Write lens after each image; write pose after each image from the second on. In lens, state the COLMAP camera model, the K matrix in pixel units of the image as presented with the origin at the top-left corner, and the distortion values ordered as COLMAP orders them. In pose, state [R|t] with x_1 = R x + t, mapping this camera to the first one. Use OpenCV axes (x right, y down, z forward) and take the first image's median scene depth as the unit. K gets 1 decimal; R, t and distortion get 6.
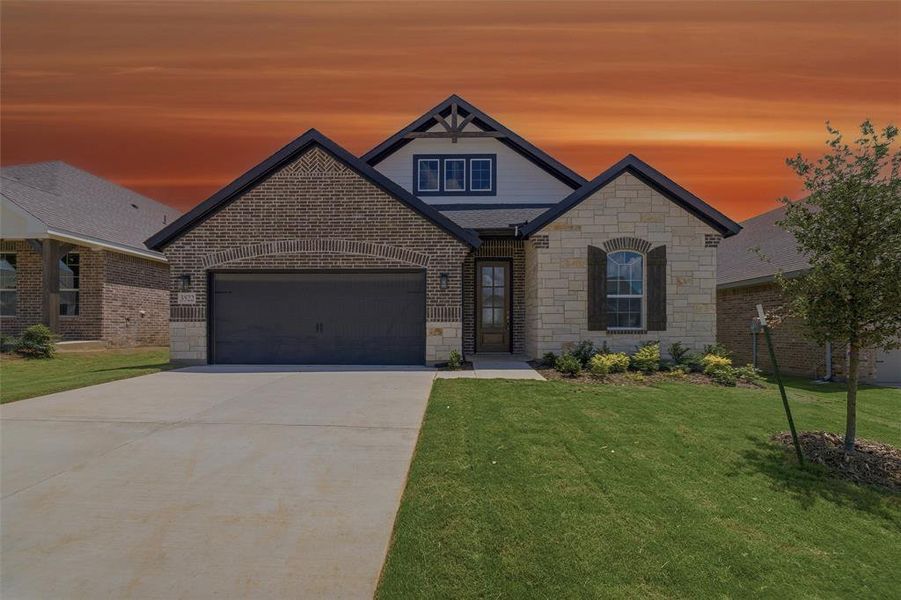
lens RADIAL K [[392.3, 0, 450.9], [0, 392.3, 326.8], [0, 0, 1]] dist [0.000960, 0.000109]
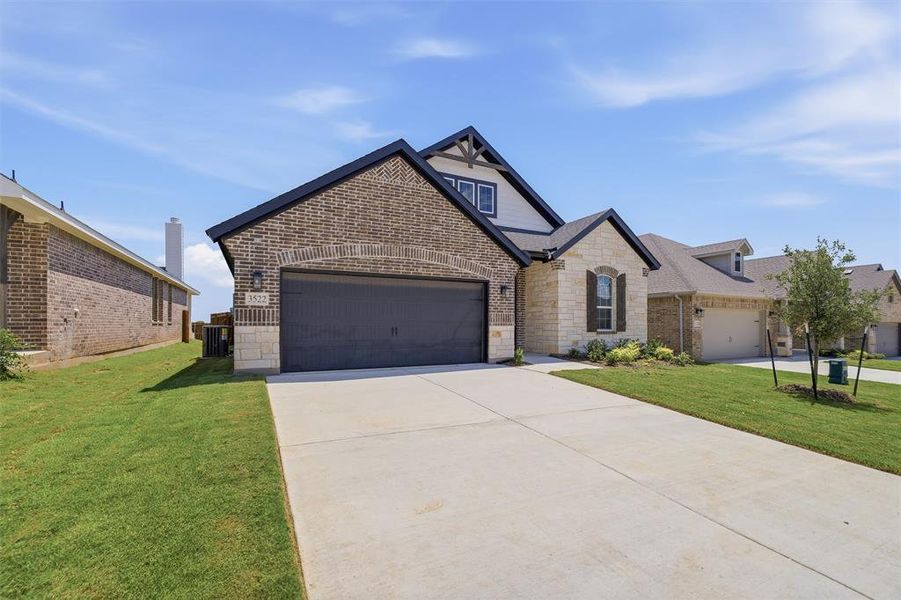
lens RADIAL K [[392.3, 0, 450.9], [0, 392.3, 326.8], [0, 0, 1]] dist [0.000960, 0.000109]
pose [[0.876183, -0.002431, 0.481972, -0.722599], [-0.000297, 0.999984, 0.005585, -0.015925], [-0.481978, -0.005036, 0.876169, 0.029124]]
